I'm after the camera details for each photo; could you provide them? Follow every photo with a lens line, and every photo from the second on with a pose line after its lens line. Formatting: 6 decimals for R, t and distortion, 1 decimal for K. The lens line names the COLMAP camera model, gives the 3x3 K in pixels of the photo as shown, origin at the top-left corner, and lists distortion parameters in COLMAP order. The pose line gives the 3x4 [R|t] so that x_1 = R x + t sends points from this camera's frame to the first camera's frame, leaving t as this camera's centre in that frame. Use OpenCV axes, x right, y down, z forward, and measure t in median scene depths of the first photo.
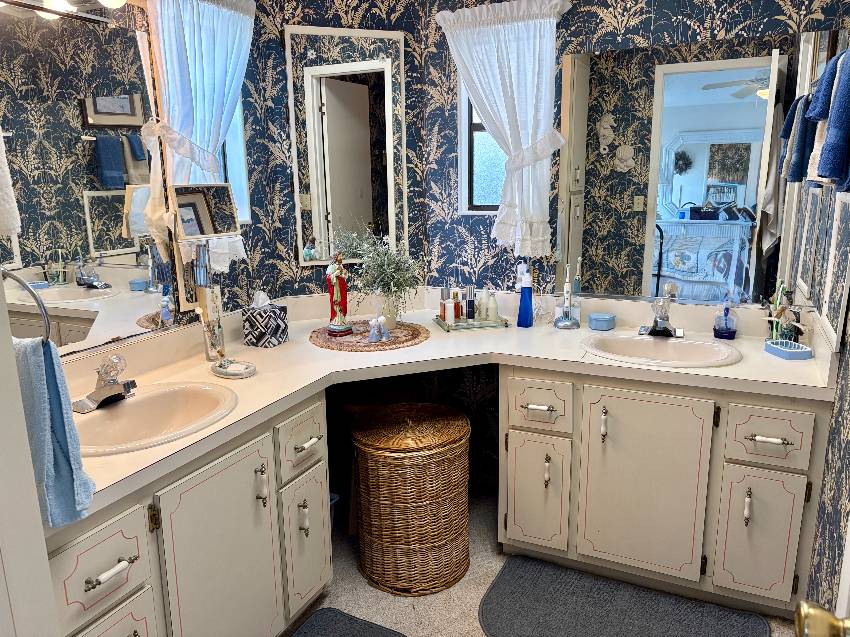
lens RADIAL K [[640.5, 0, 425.0], [0, 640.5, 318.5], [0, 0, 1]] dist [0.072625, -0.065111]
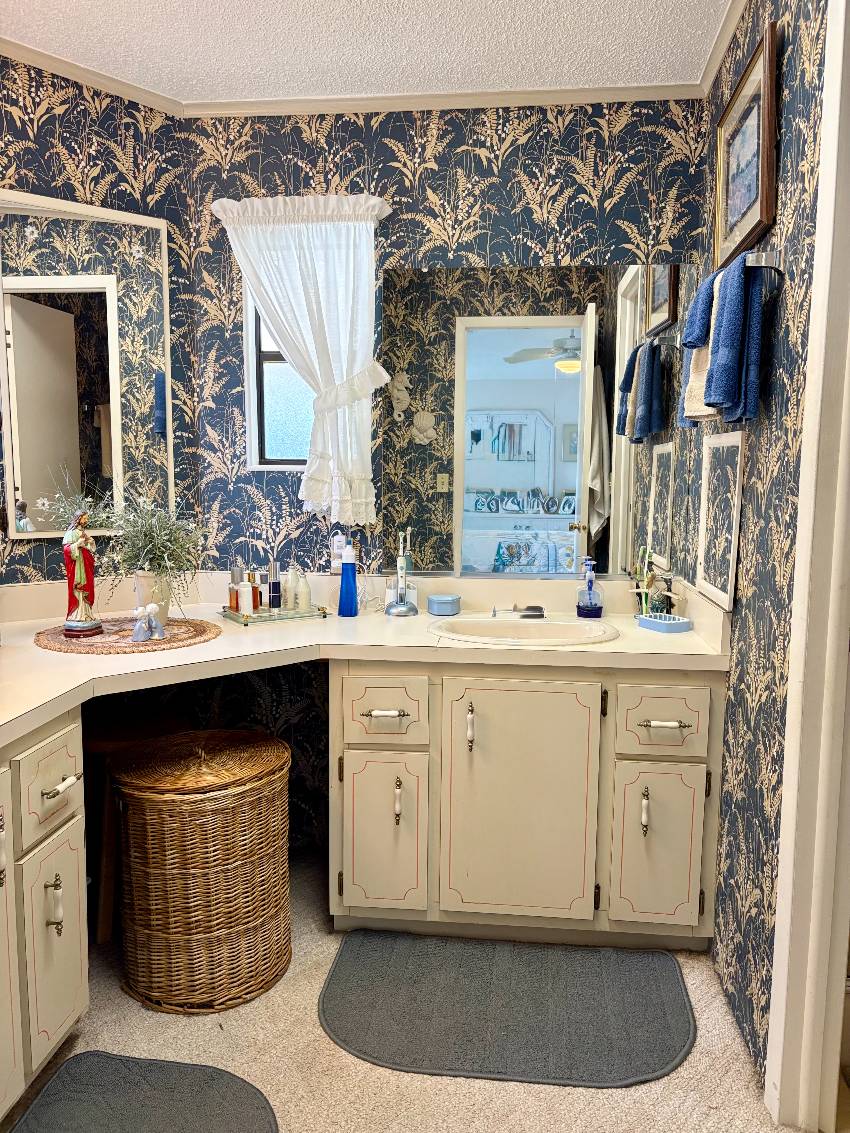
lens RADIAL K [[853.7, 0, 425.0], [0, 853.7, 566.5], [0, 0, 1]] dist [0.072625, -0.065111]
pose [[0.947400, -0.017041, 0.319599, -0.080965], [0.048686, 0.994634, -0.091289, 0.053185], [-0.316329, 0.102047, 0.943145, 0.029295]]
